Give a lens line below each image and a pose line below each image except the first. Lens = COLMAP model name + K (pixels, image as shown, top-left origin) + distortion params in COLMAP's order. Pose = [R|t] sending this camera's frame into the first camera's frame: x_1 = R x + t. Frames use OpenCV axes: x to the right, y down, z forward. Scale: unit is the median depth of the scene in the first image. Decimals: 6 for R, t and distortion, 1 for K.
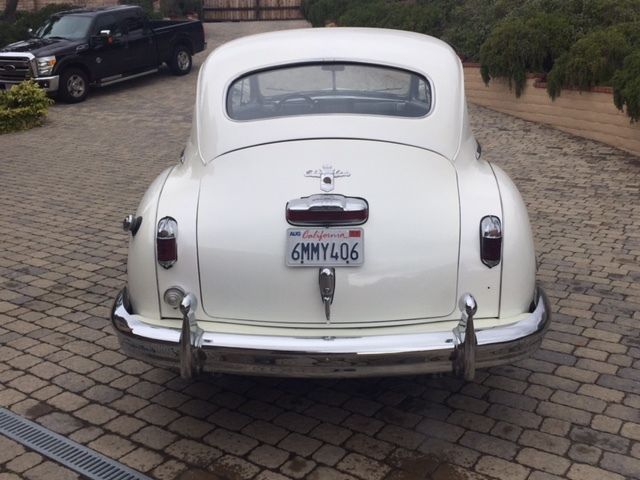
lens RADIAL K [[694.6, 0, 320.0], [0, 694.6, 240.0], [0, 0, 1]] dist [0.052717, -0.017532]
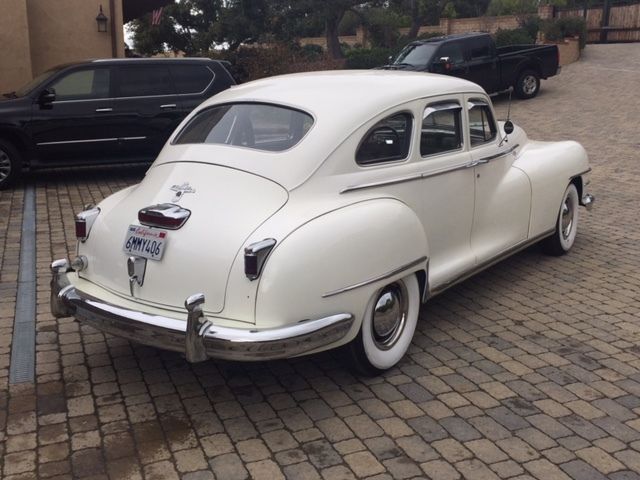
lens RADIAL K [[694.6, 0, 320.0], [0, 694.6, 240.0], [0, 0, 1]] dist [0.052717, -0.017532]
pose [[0.826553, 0.142073, -0.544632, 0.861861], [-0.156446, 0.987481, 0.020166, -0.062305], [0.540679, 0.068537, 0.838432, 0.052497]]
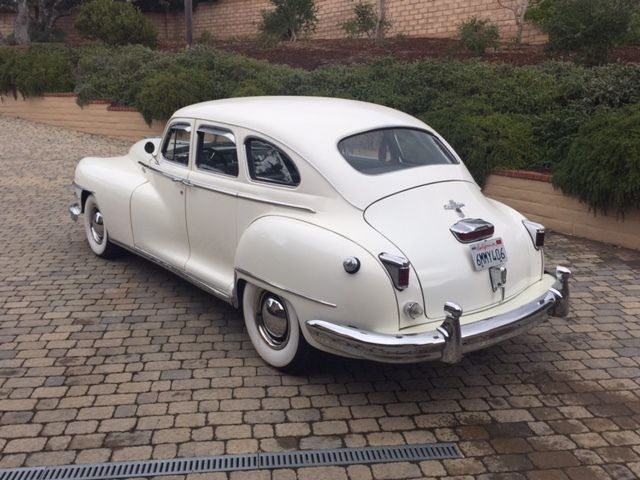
lens RADIAL K [[599.0, 0, 320.0], [0, 599.0, 240.0], [0, 0, 1]] dist [0.048502, -0.008155]
pose [[0.755912, -0.148154, 0.637689, -0.932212], [0.160420, 0.986279, 0.038981, -0.109328], [-0.634714, 0.072832, 0.769307, 0.195500]]
